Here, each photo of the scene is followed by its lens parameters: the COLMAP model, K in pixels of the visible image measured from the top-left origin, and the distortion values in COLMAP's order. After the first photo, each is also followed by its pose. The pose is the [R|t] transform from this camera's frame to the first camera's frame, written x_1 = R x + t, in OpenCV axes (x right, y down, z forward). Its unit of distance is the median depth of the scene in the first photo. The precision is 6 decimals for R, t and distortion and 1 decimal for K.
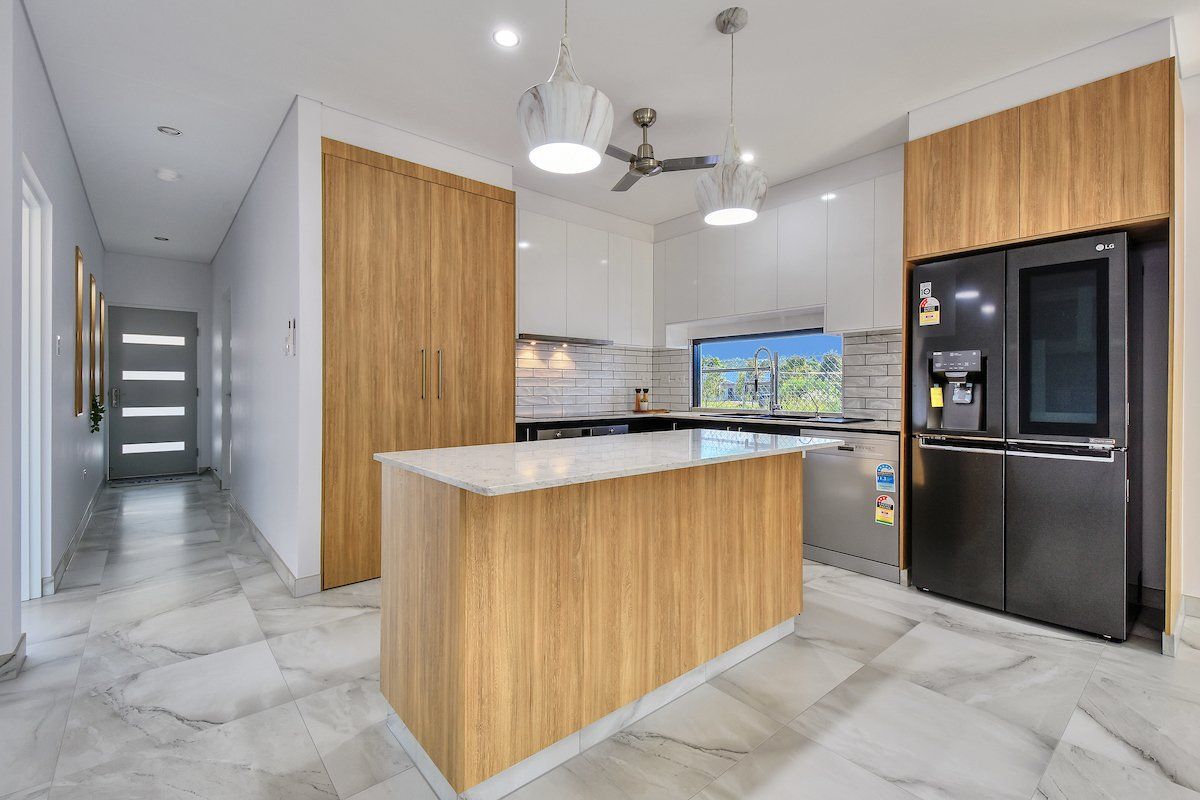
lens RADIAL K [[523.1, 0, 607.6], [0, 523.1, 390.9], [0, 0, 1]] dist [0.036738, -0.022107]
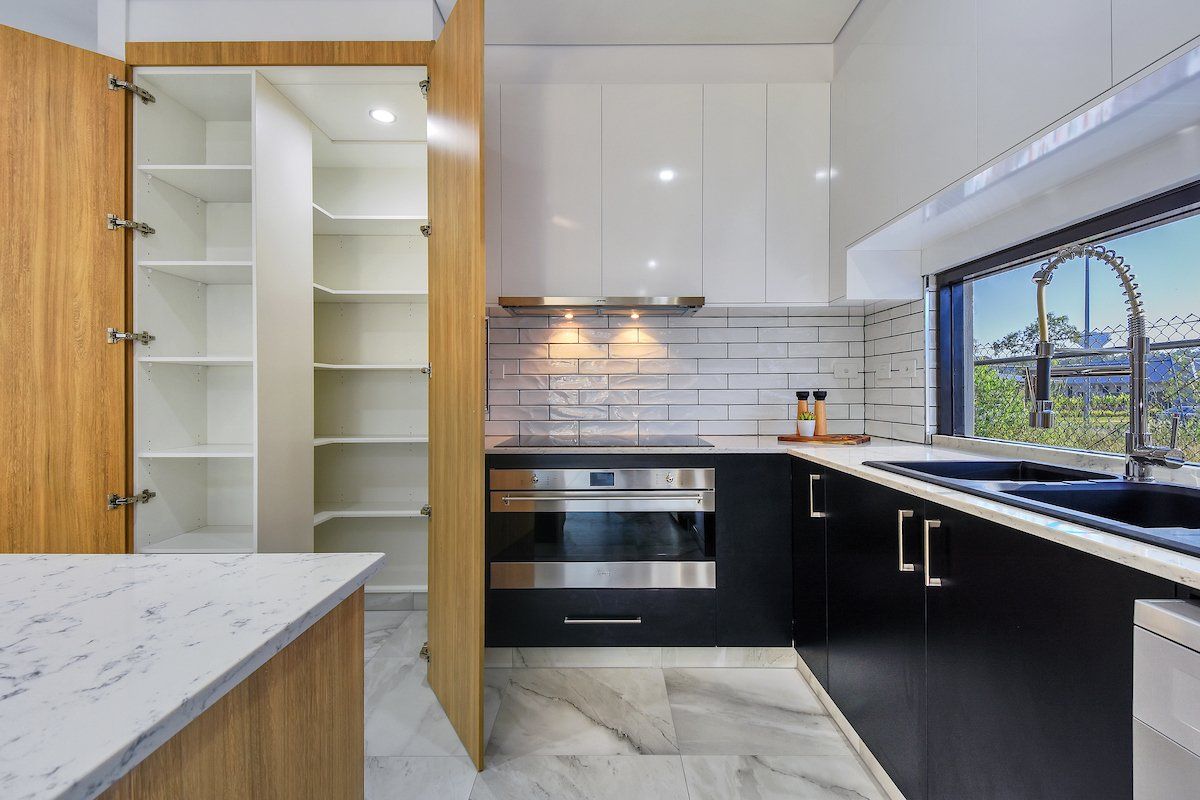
lens RADIAL K [[523.1, 0, 607.6], [0, 523.1, 390.9], [0, 0, 1]] dist [0.036738, -0.022107]
pose [[0.761658, -0.005346, -0.647957, 0.428422], [0.000612, 0.999971, -0.007531, -0.002210], [0.647979, 0.005340, 0.761640, 0.897052]]
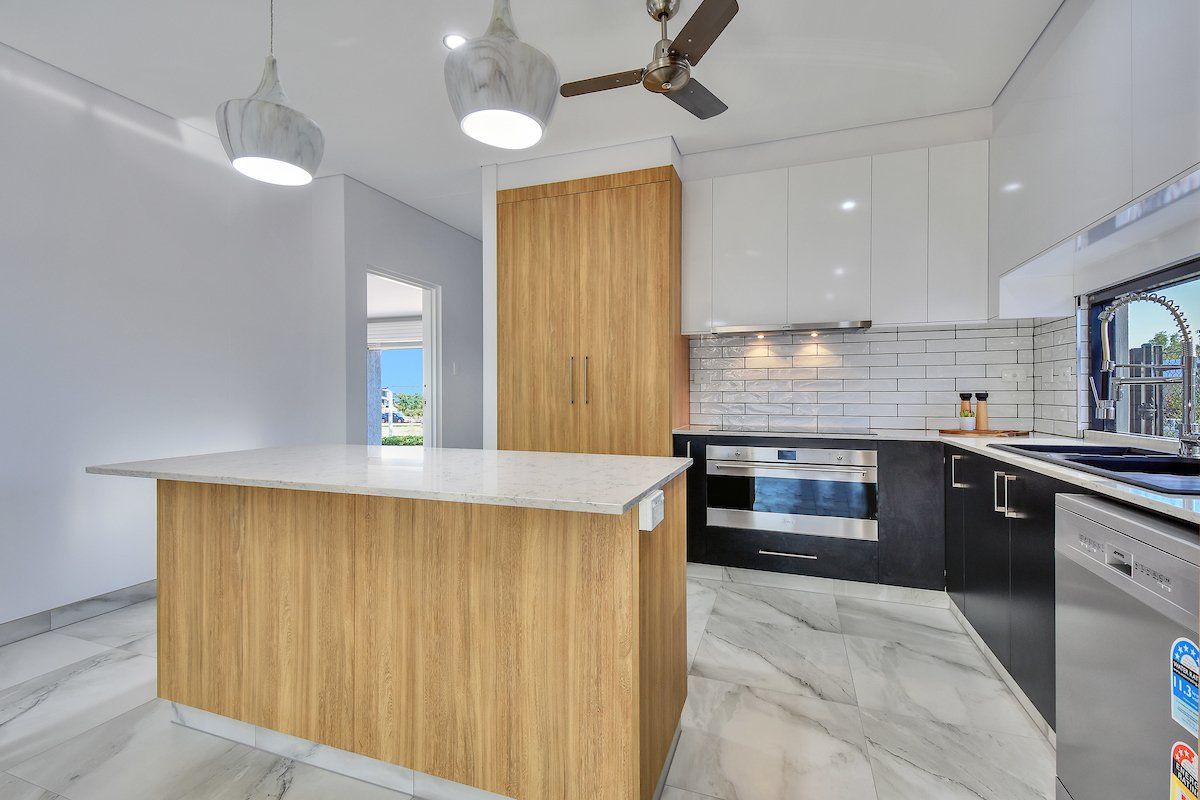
lens RADIAL K [[529.3, 0, 600.2], [0, 529.3, 396.5], [0, 0, 1]] dist [0.015985, -0.000836]
pose [[0.494383, 0.001938, -0.869242, 0.677325], [-0.001833, 0.999998, 0.001187, -0.001200], [0.869242, 0.001006, 0.494385, 0.609555]]
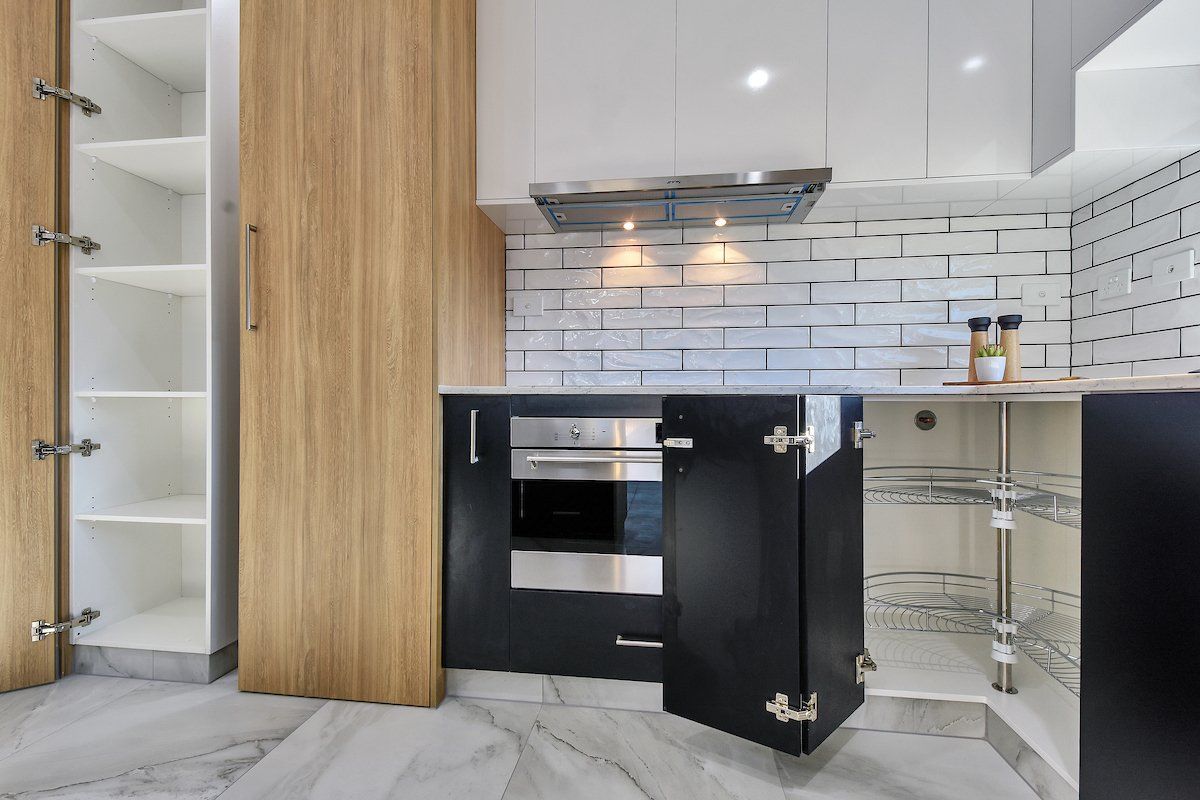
lens RADIAL K [[524.8, 0, 606.9], [0, 524.8, 404.0], [0, 0, 1]] dist [0.035650, -0.018311]
pose [[0.669230, 0.001493, -0.743054, 0.268558], [-0.004488, 0.999988, -0.002032, 0.090967], [0.743042, 0.004695, 0.669228, 1.077738]]
